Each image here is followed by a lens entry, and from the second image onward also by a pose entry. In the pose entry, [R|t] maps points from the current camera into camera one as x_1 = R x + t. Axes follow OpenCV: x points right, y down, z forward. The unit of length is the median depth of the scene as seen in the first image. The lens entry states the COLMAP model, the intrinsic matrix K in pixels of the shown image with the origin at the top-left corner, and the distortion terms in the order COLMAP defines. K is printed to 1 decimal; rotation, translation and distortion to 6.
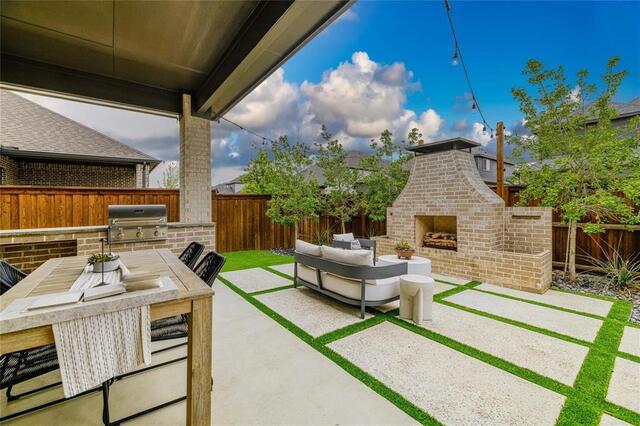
lens RADIAL K [[261.0, 0, 319.6], [0, 261.0, 195.1], [0, 0, 1]] dist [-0.000445, -0.000064]
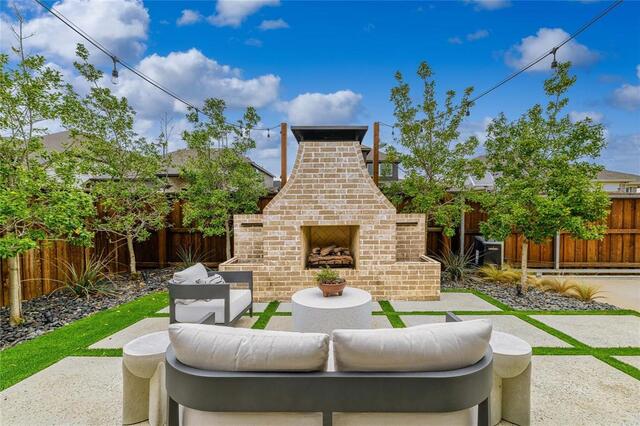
lens RADIAL K [[266.4, 0, 328.5], [0, 266.4, 216.5], [0, 0, 1]] dist [0.001380, 0.000046]
pose [[0.610783, -0.008162, 0.791756, -0.176794], [-0.033761, 0.998769, 0.036340, 0.026760], [-0.791078, -0.048927, 0.609756, 0.569934]]
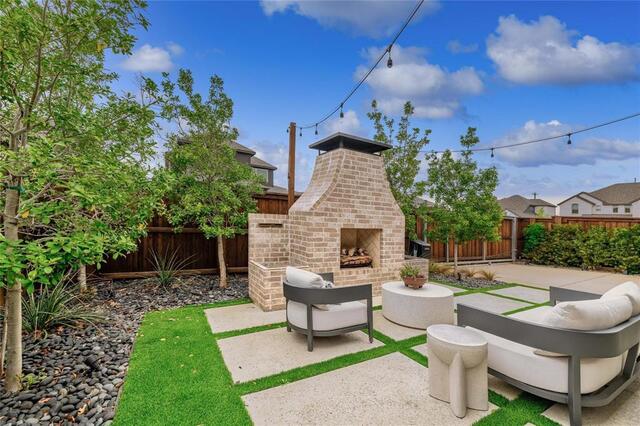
lens RADIAL K [[257.9, 0, 320.0], [0, 257.9, 213.0], [0, 0, 1]] dist [-0.000662, -0.000023]
pose [[0.143122, 0.040207, 0.988888, -0.408134], [-0.087097, 0.995810, -0.027883, 0.068168], [-0.985865, -0.082139, 0.146024, 1.074168]]
